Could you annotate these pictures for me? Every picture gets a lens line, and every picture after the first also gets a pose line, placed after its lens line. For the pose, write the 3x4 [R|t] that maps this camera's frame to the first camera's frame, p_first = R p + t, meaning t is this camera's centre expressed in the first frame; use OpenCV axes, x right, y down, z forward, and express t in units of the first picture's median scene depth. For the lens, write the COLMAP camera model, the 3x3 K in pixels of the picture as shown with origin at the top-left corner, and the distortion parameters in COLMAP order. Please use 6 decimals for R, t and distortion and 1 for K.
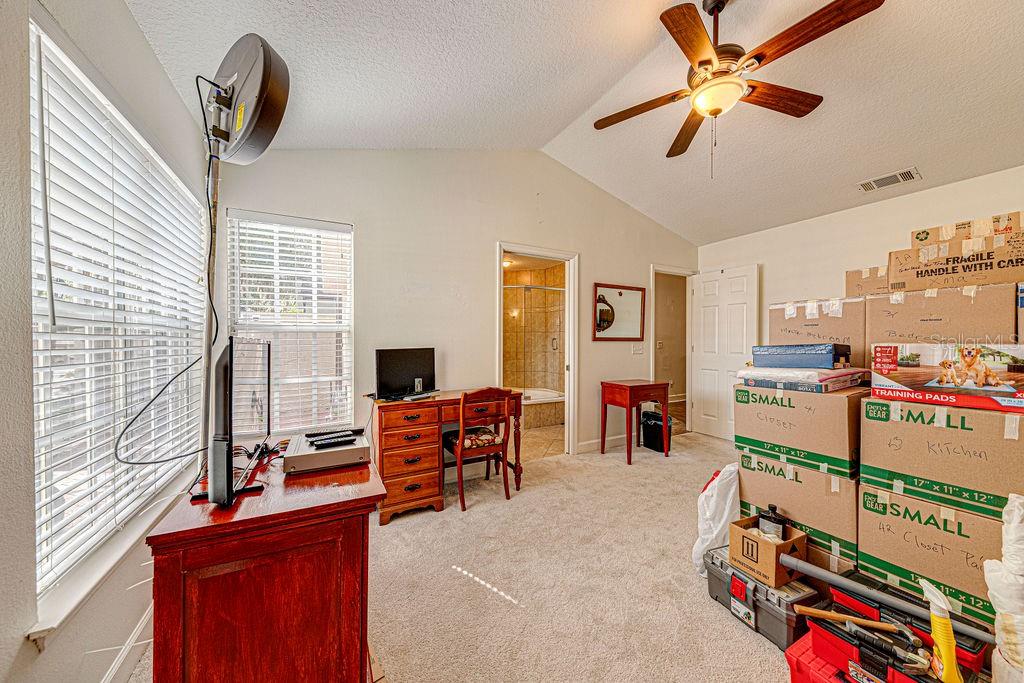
lens RADIAL K [[350.6, 0, 517.6], [0, 350.6, 344.6], [0, 0, 1]] dist [-0.000091, -0.000218]
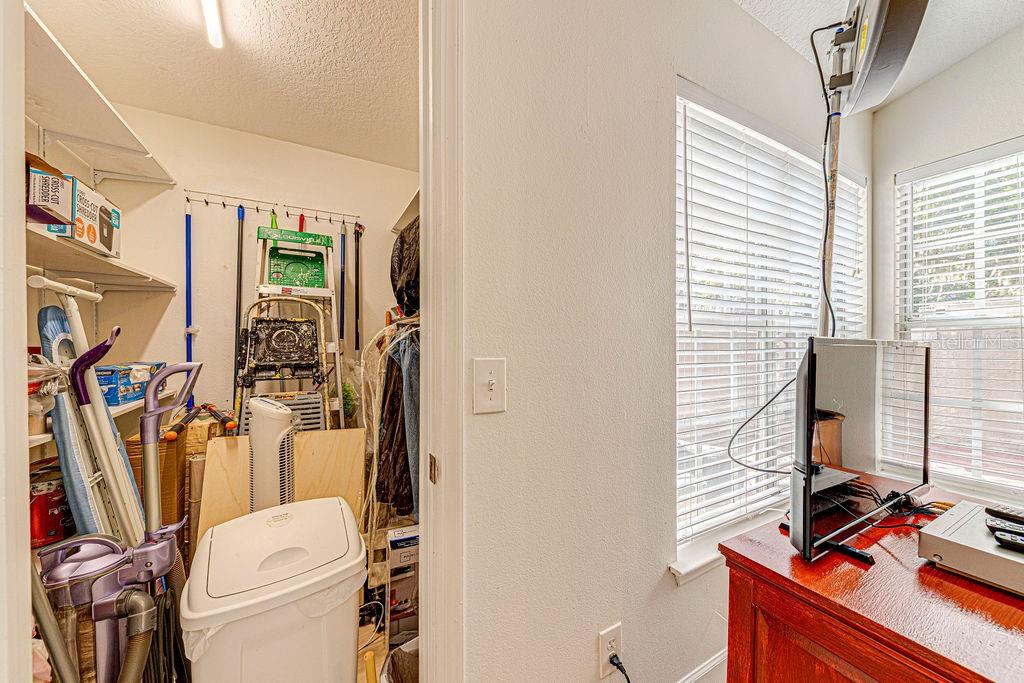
lens RADIAL K [[357.9, 0, 525.9], [0, 357.9, 345.8], [0, 0, 1]] dist [-0.000823, -0.000163]
pose [[0.002684, 0.004428, -0.999987, -0.040410], [-0.005999, 0.999972, 0.004412, -0.002883], [0.999978, 0.005987, 0.002710, 0.294632]]
